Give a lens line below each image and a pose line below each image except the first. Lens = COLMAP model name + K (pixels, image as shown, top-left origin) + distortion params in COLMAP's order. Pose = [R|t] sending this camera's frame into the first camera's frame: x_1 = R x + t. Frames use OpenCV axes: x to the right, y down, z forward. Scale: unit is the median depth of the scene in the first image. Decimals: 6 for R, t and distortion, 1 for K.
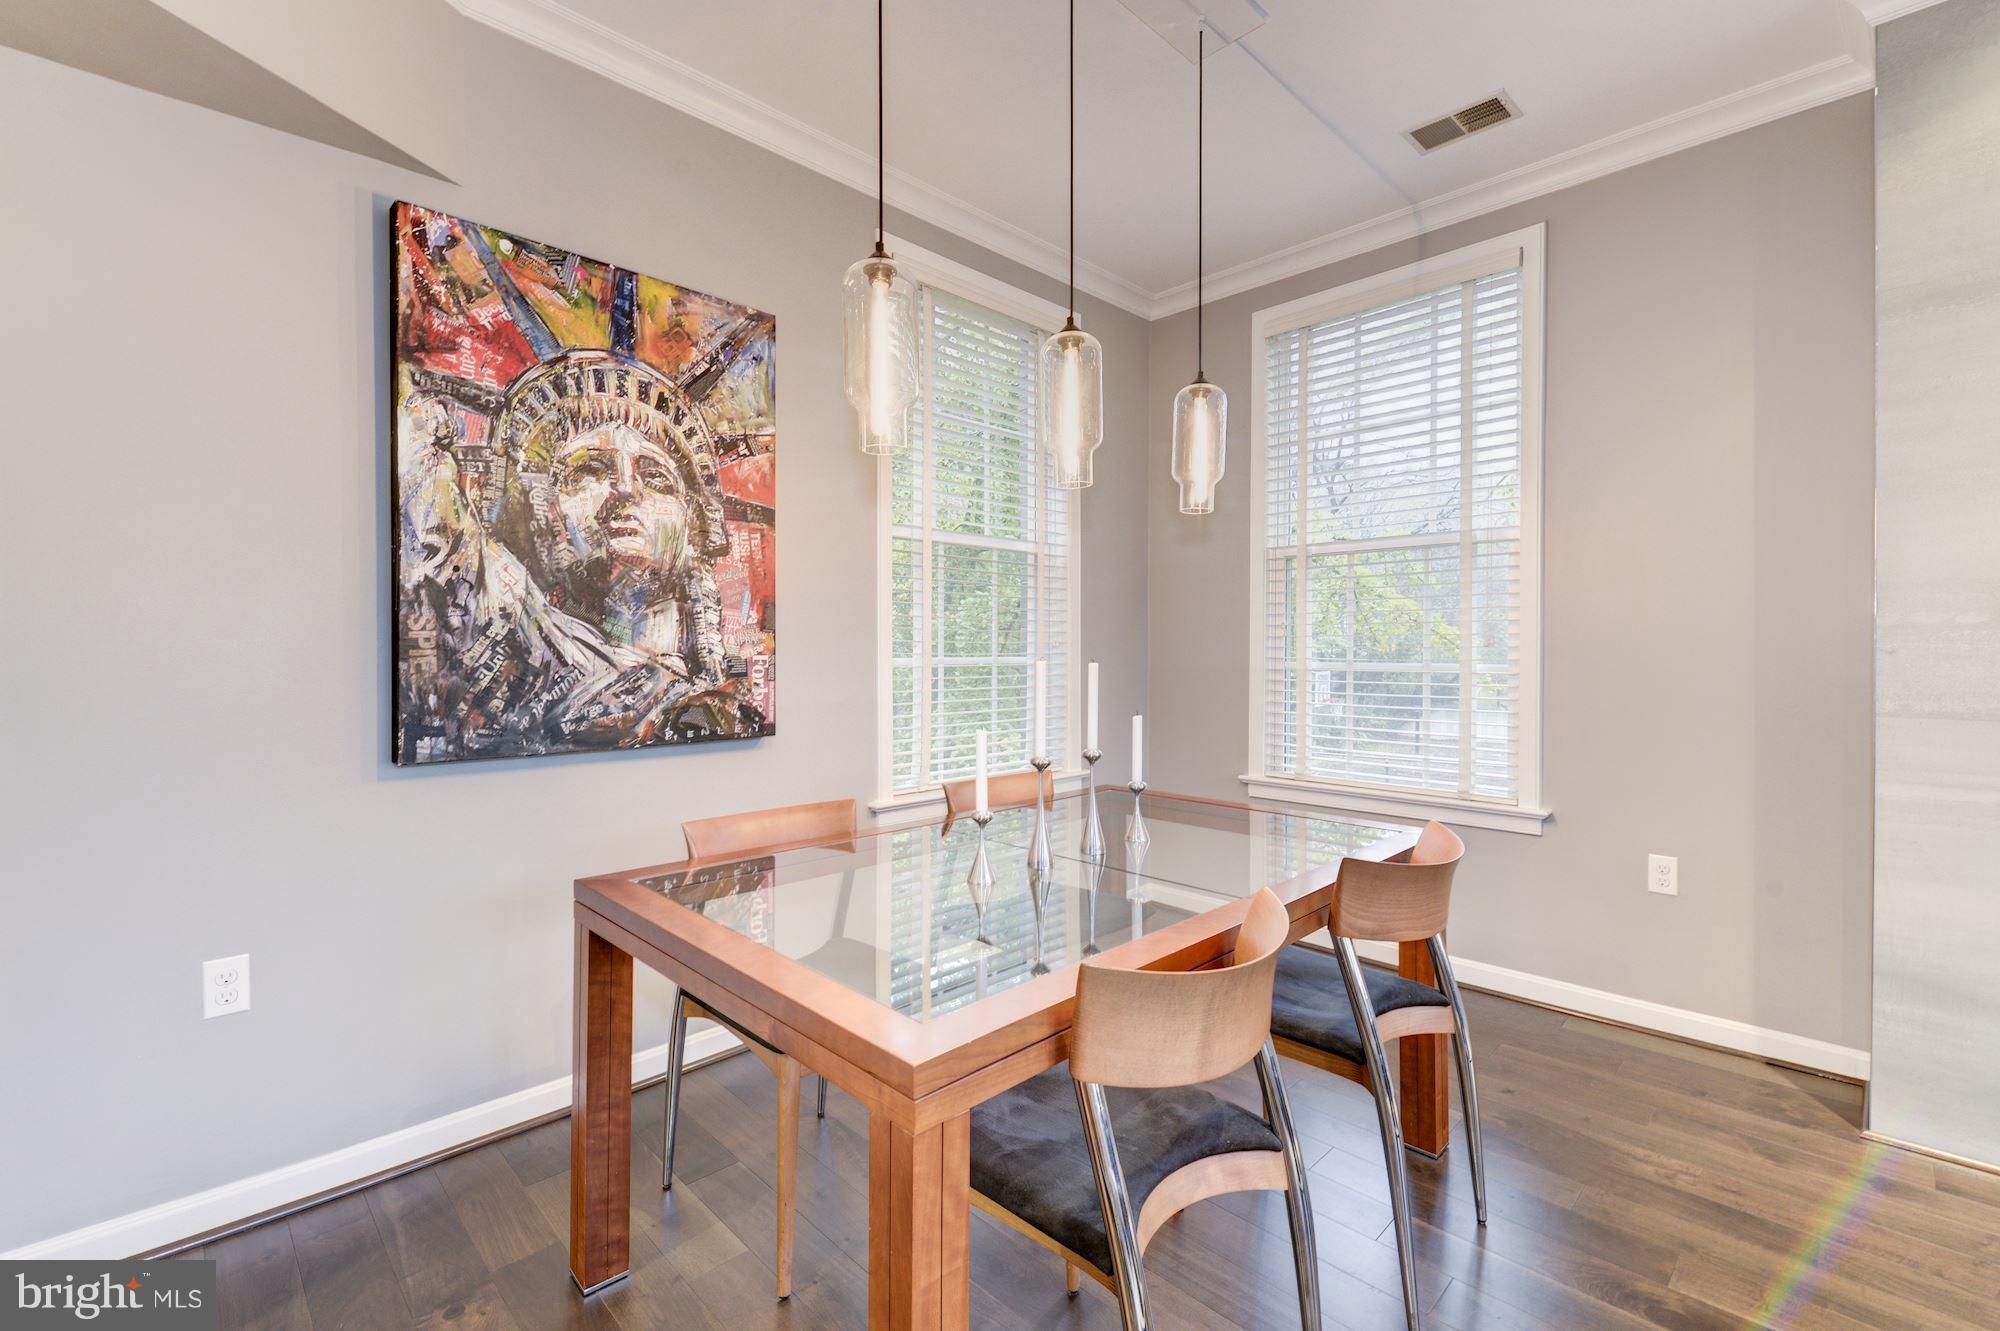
lens RADIAL K [[878.7, 0, 1003.6], [0, 878.7, 659.5], [0, 0, 1]] dist [0.000048, -0.001242]
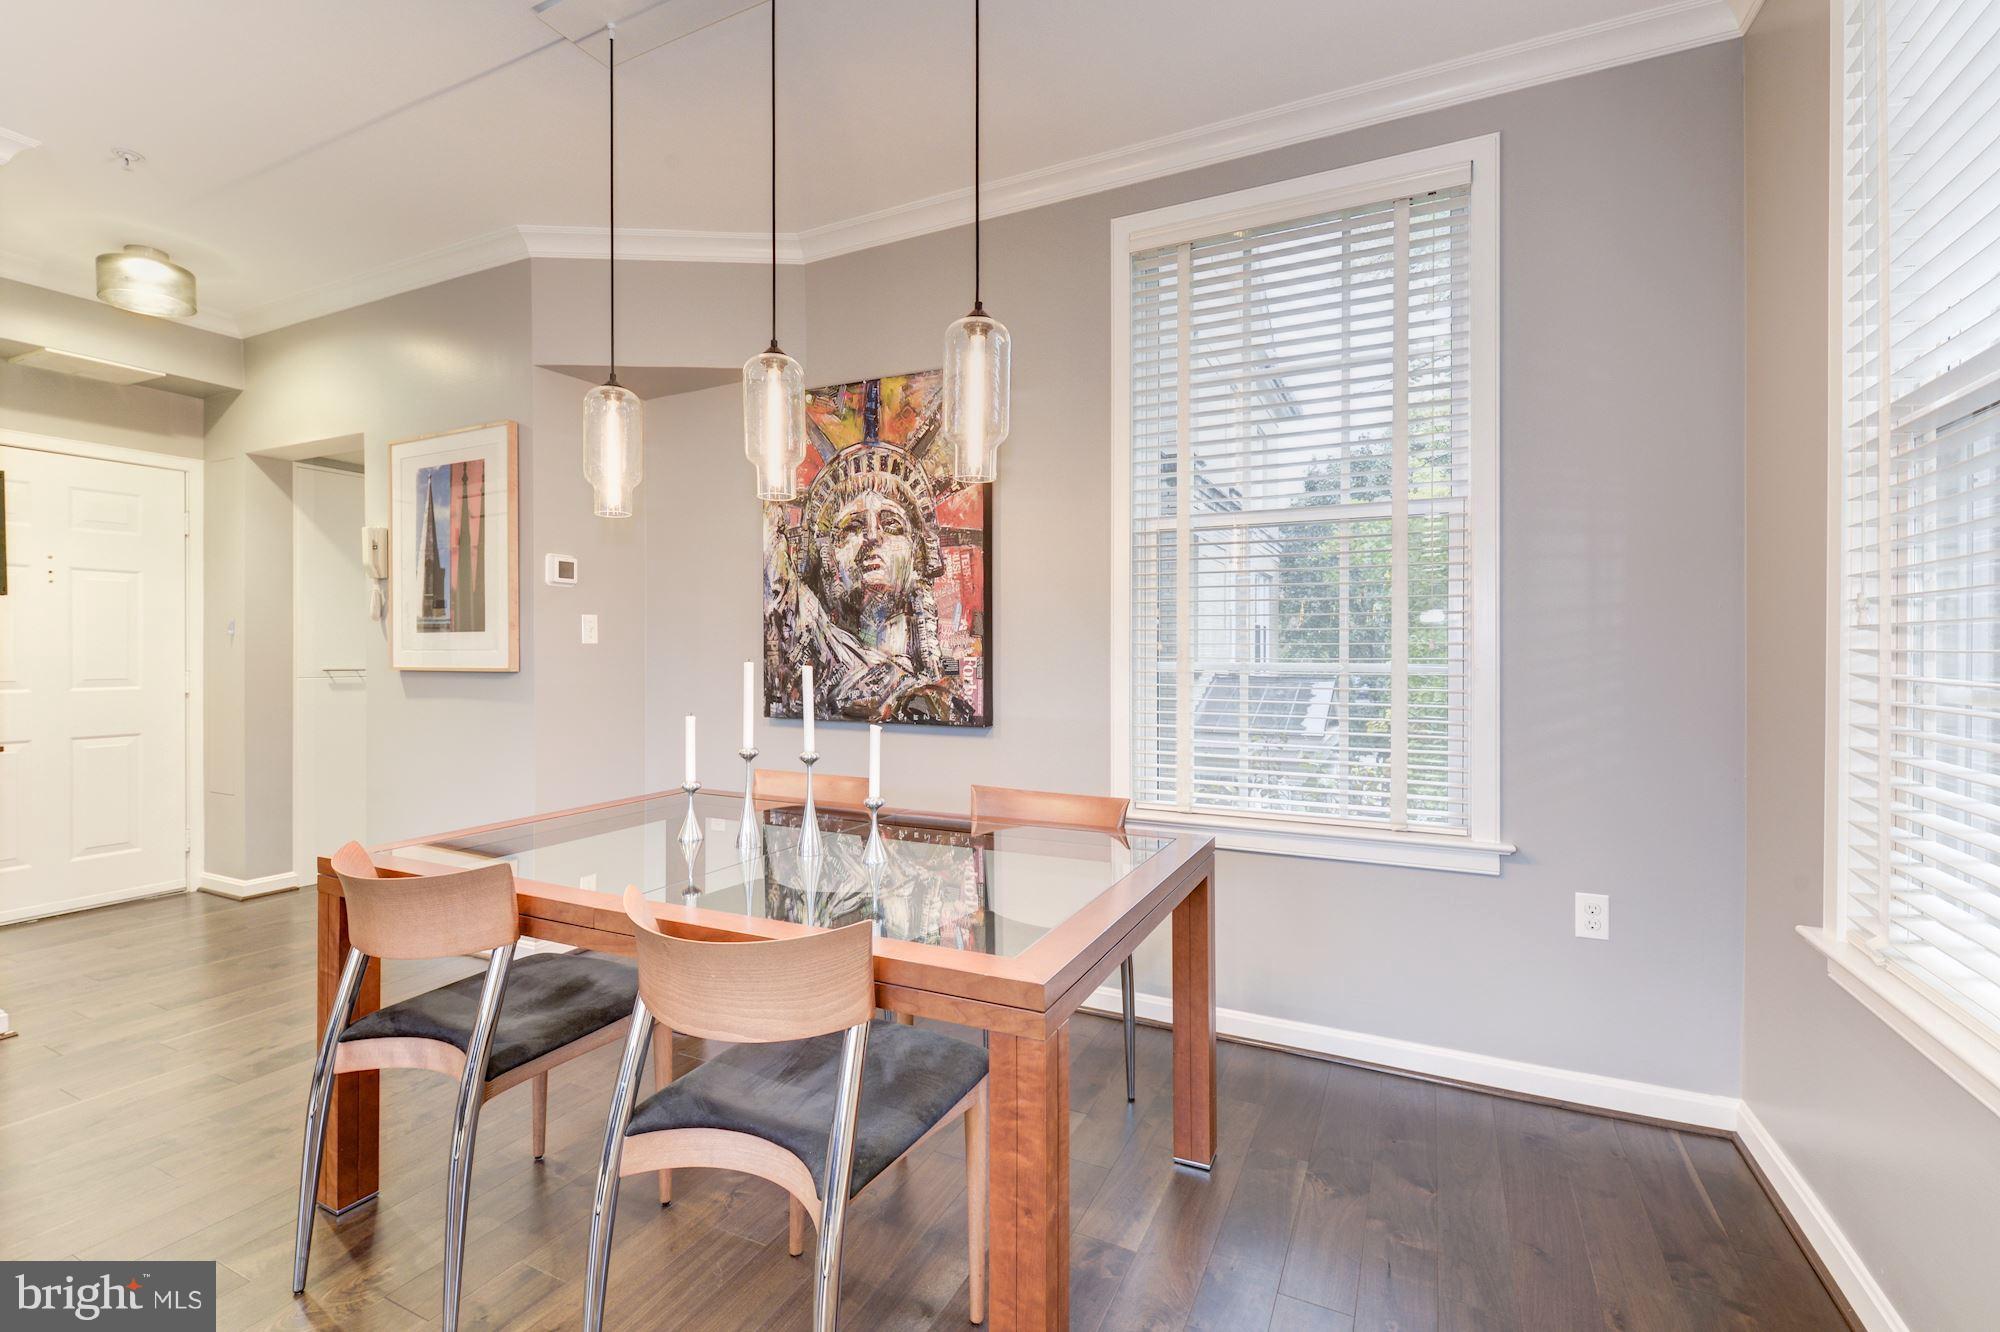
lens RADIAL K [[878.7, 0, 1003.6], [0, 878.7, 660.0], [0, 0, 1]] dist [0.000048, -0.001242]
pose [[0.323342, 0.008559, -0.946243, 0.954123], [-0.013828, 0.999895, 0.004319, -0.007171], [0.946181, 0.011689, 0.323427, 0.743138]]
